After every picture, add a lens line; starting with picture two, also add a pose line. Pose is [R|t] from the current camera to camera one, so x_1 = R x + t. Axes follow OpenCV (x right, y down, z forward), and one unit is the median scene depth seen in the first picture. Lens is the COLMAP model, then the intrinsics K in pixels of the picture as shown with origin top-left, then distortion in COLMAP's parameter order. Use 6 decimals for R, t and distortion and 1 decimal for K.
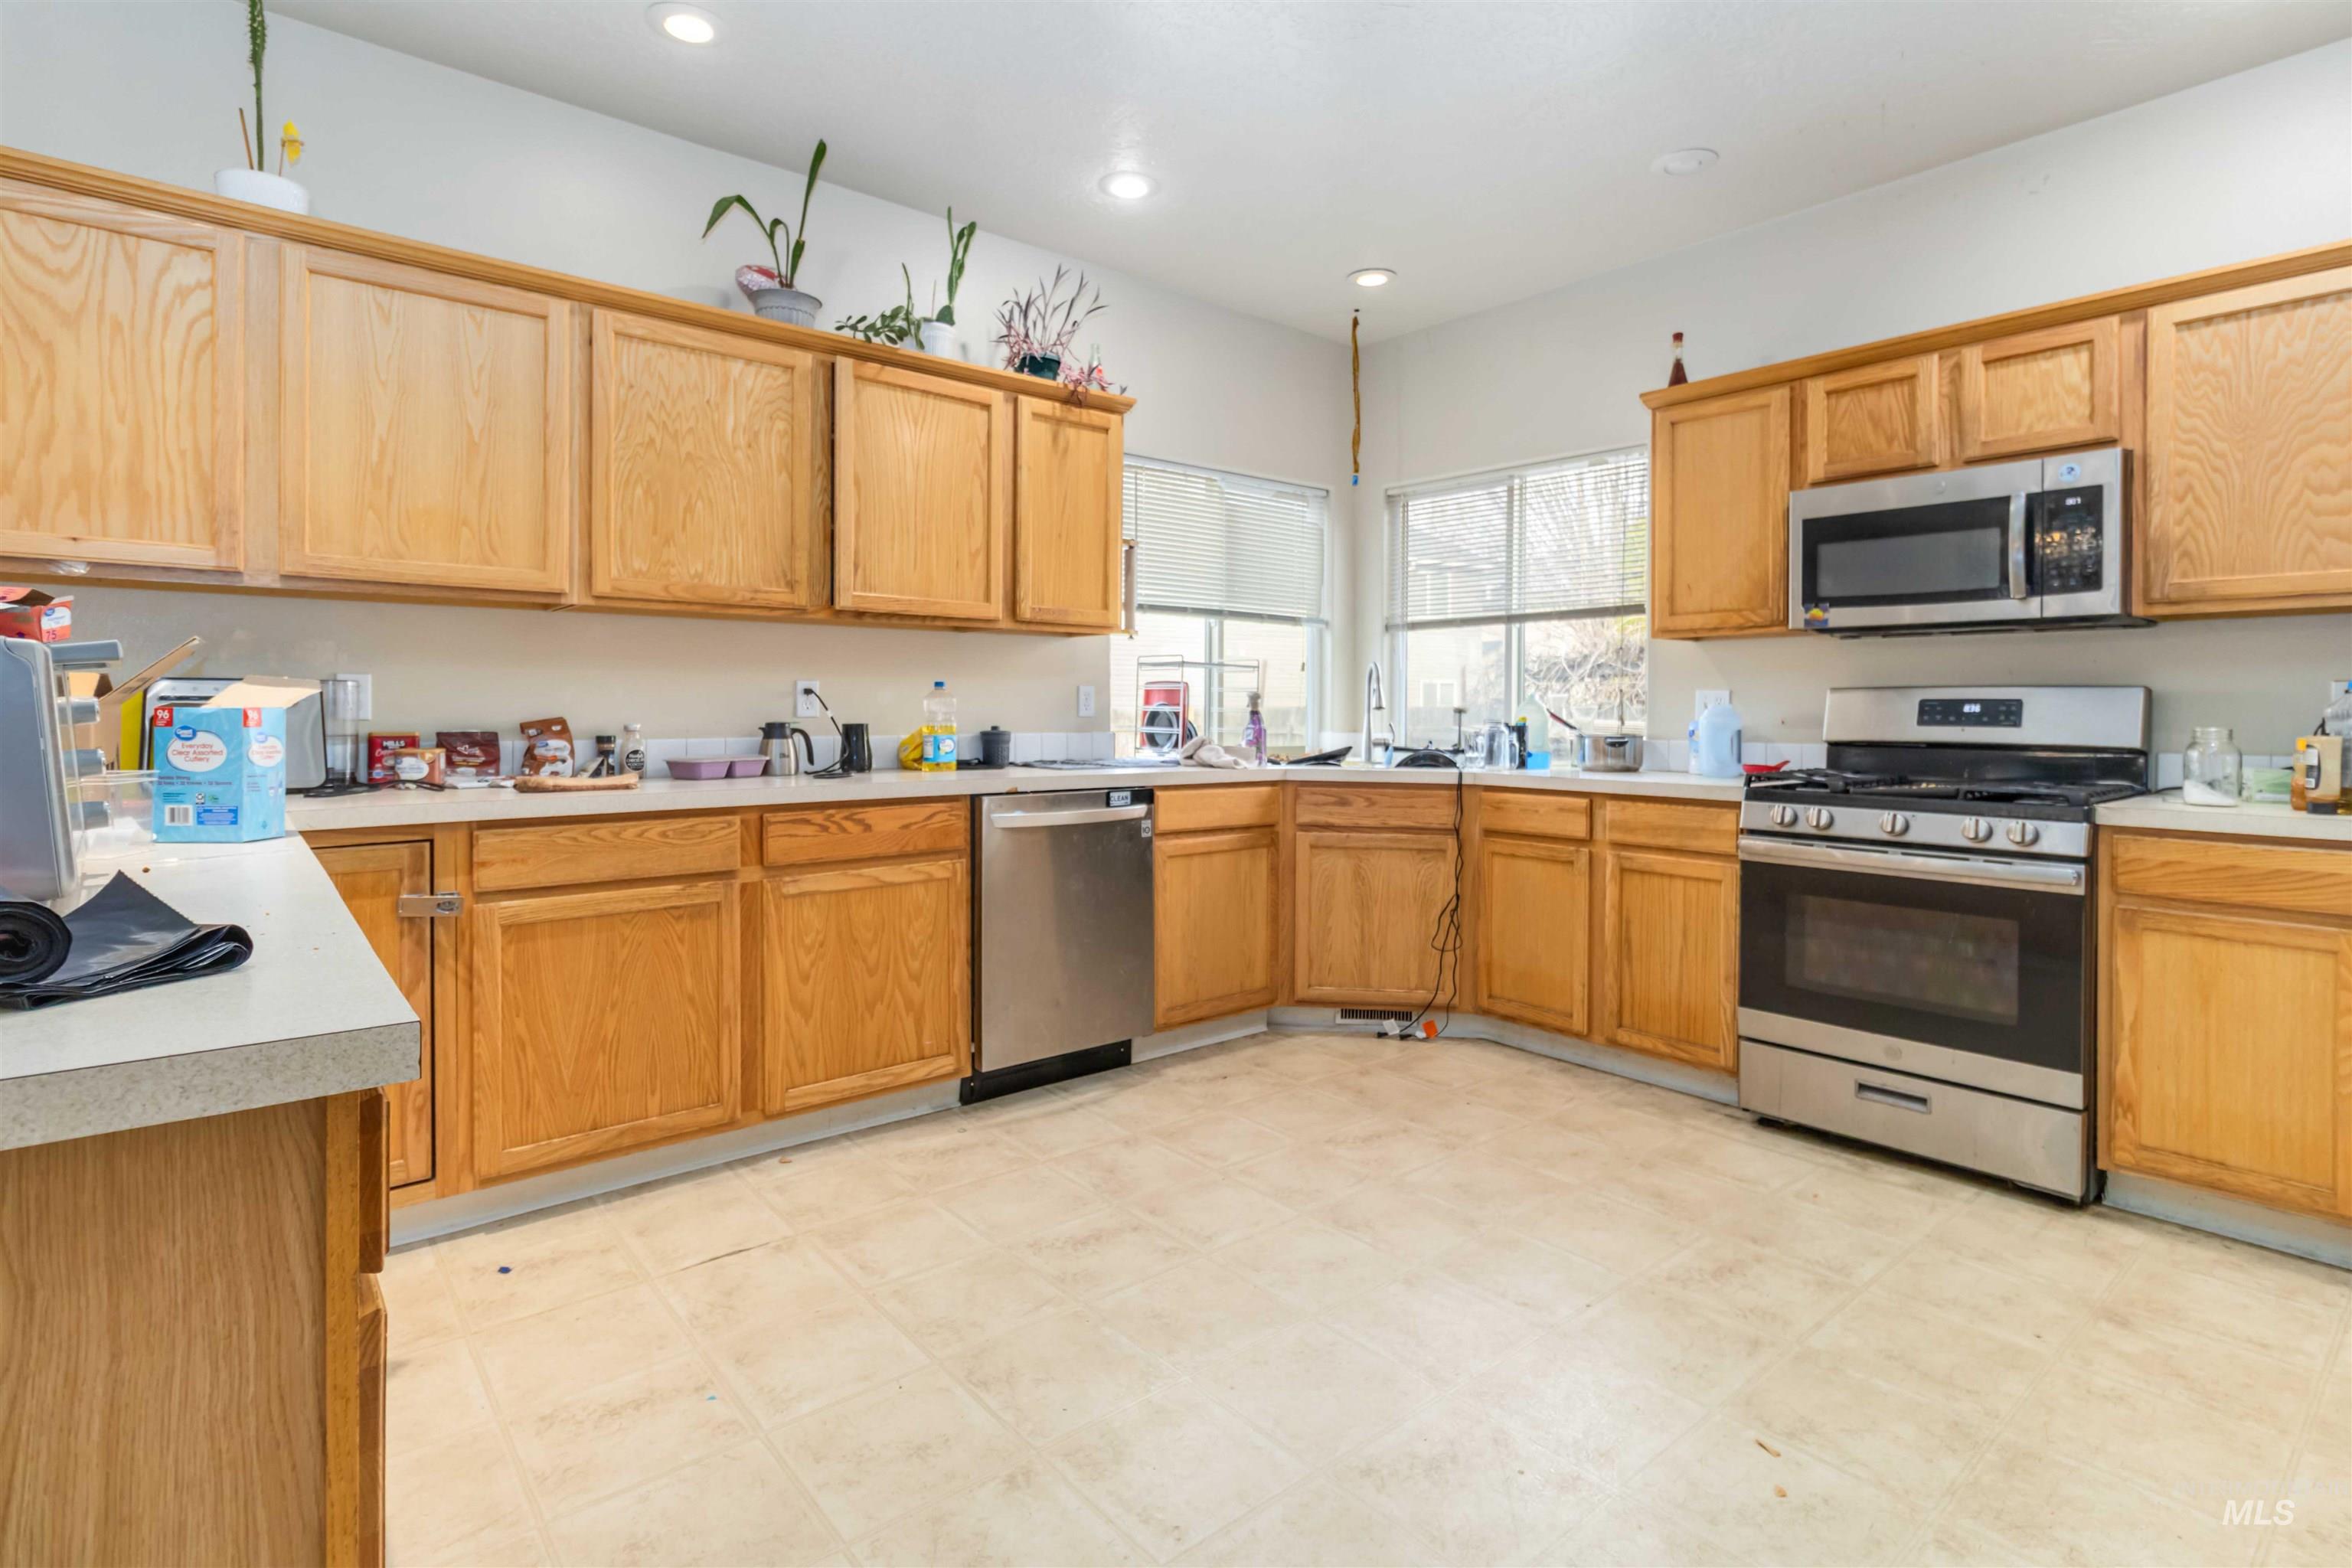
lens RADIAL K [[1149.5, 0, 1178.6], [0, 1149.5, 718.4], [0, 0, 1]] dist [0.000121, 0.000525]
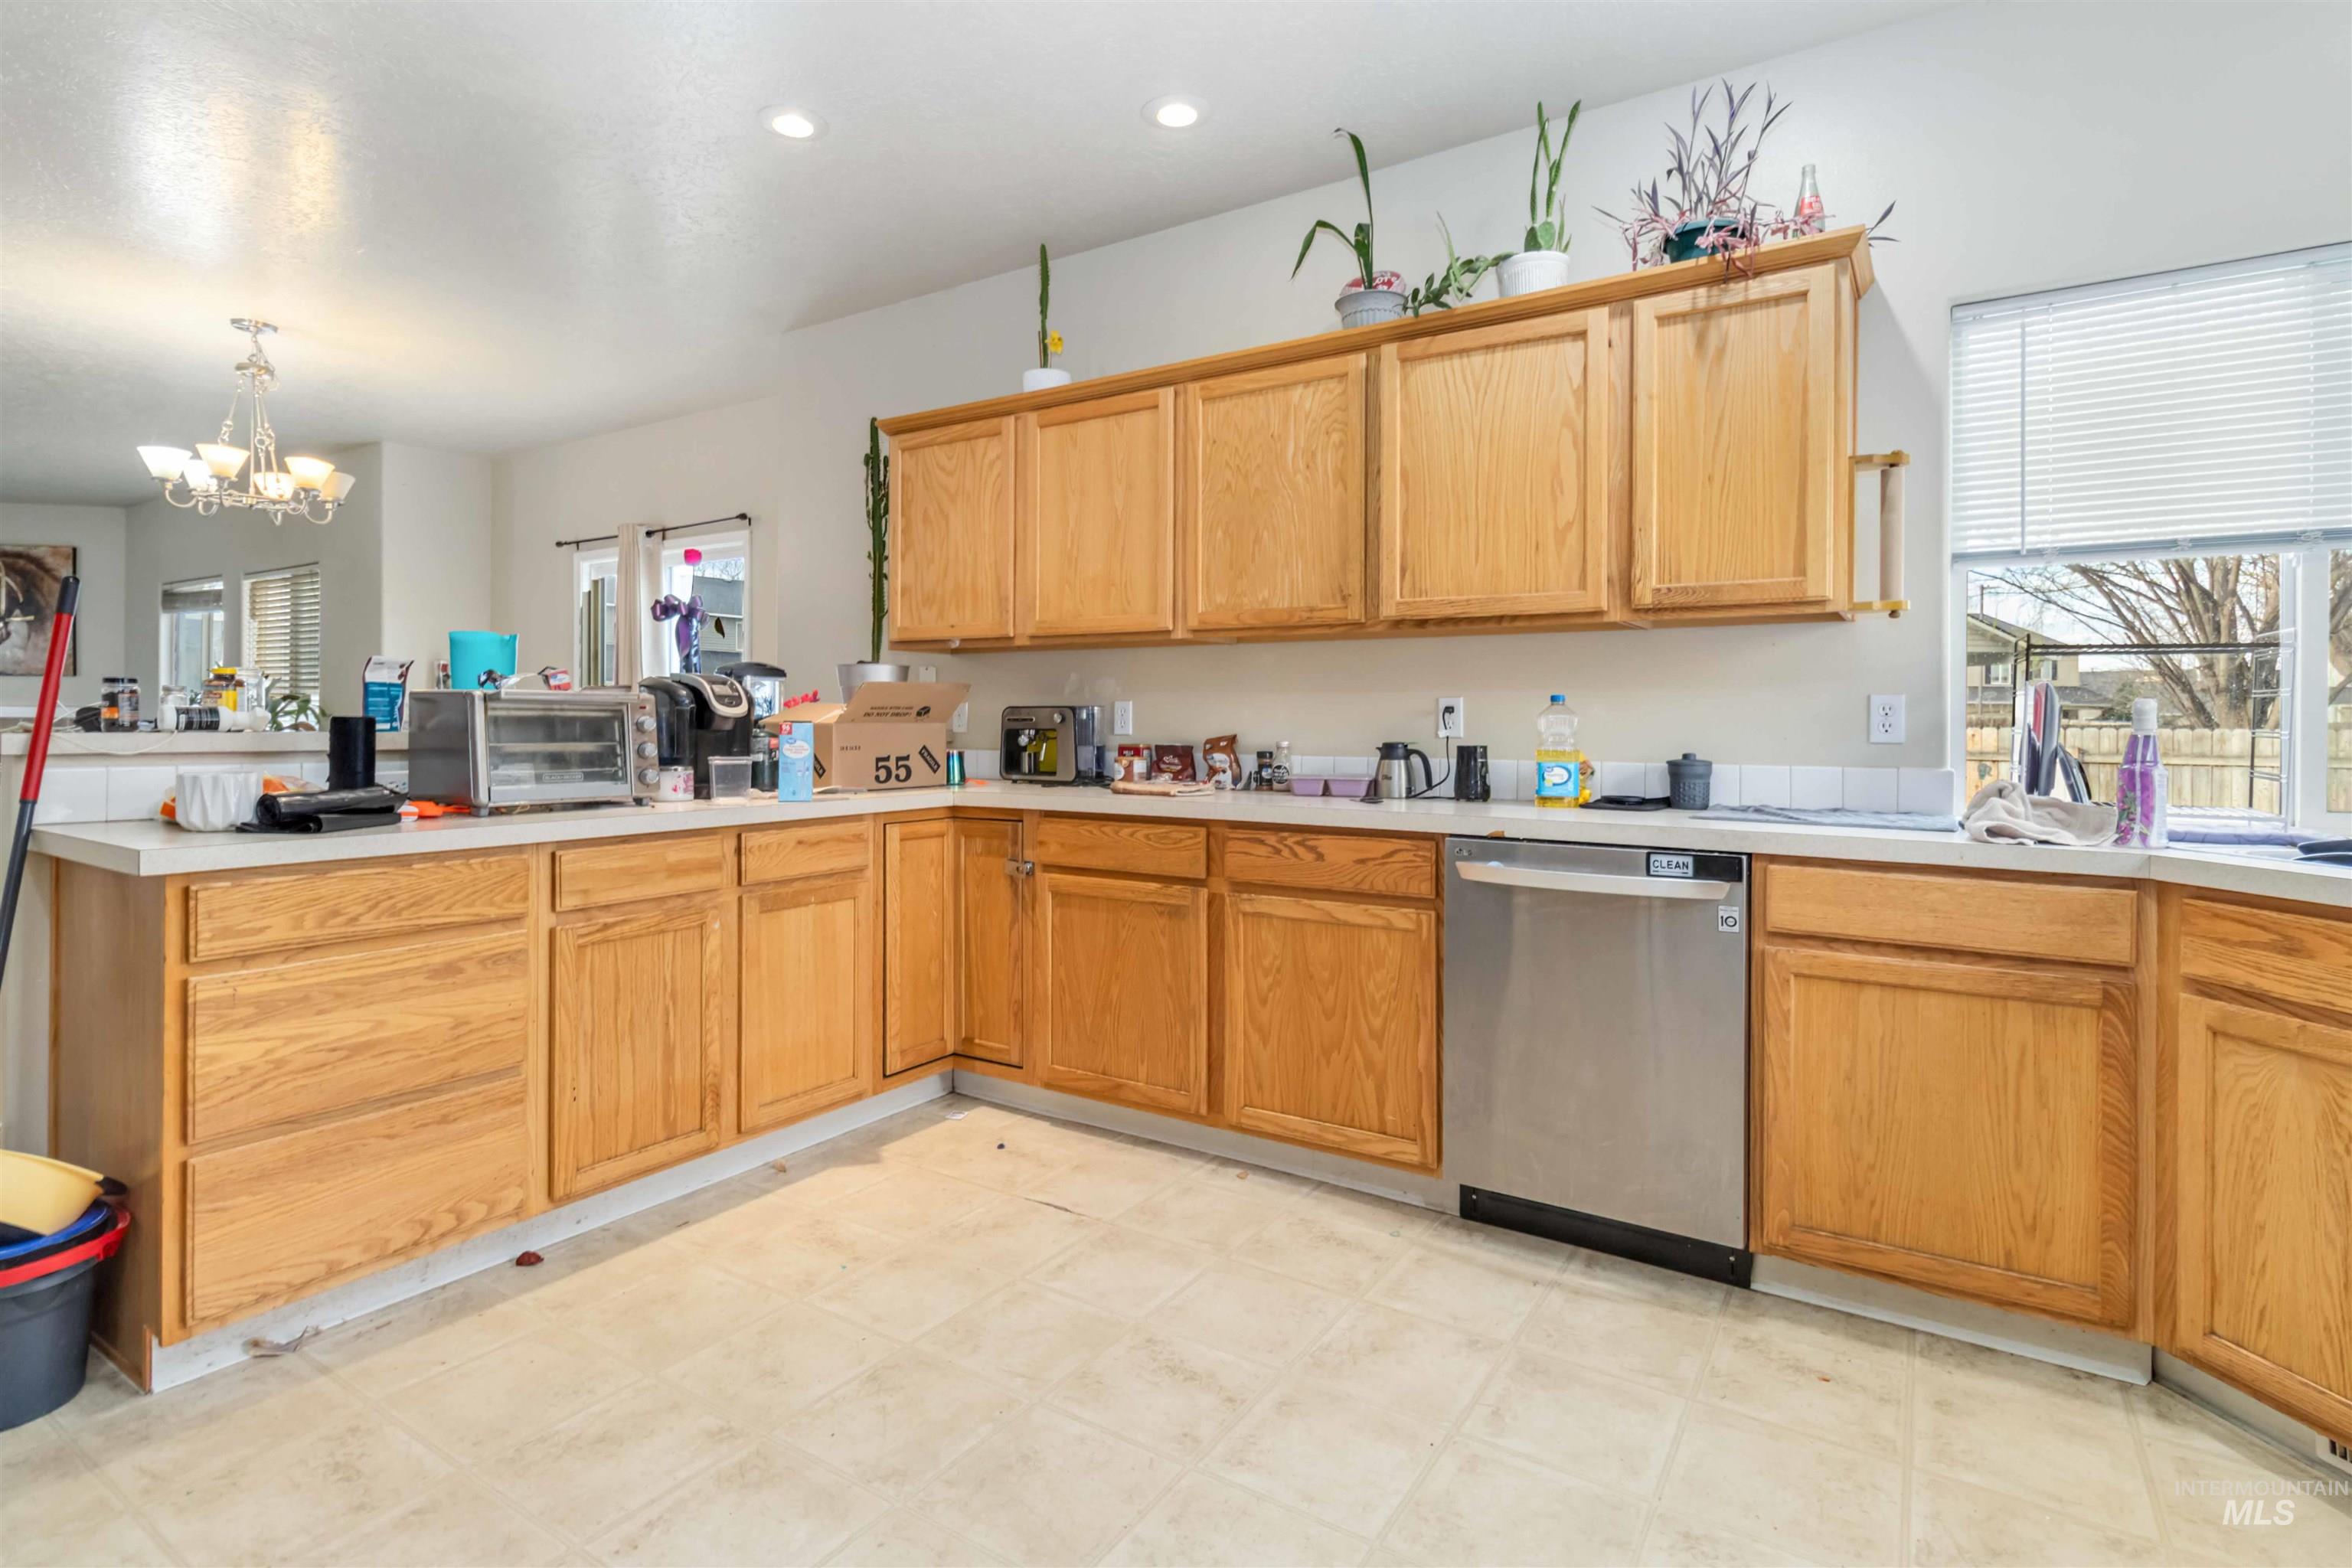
lens RADIAL K [[1159.0, 0, 1166.5], [0, 1159.0, 728.0], [0, 0, 1]] dist [0.001695, 0.000700]
pose [[0.285831, 0.003334, -0.958274, 0.578789], [-0.012827, 0.999918, -0.000347, -0.006331], [0.958194, 0.012391, 0.285850, 0.605972]]
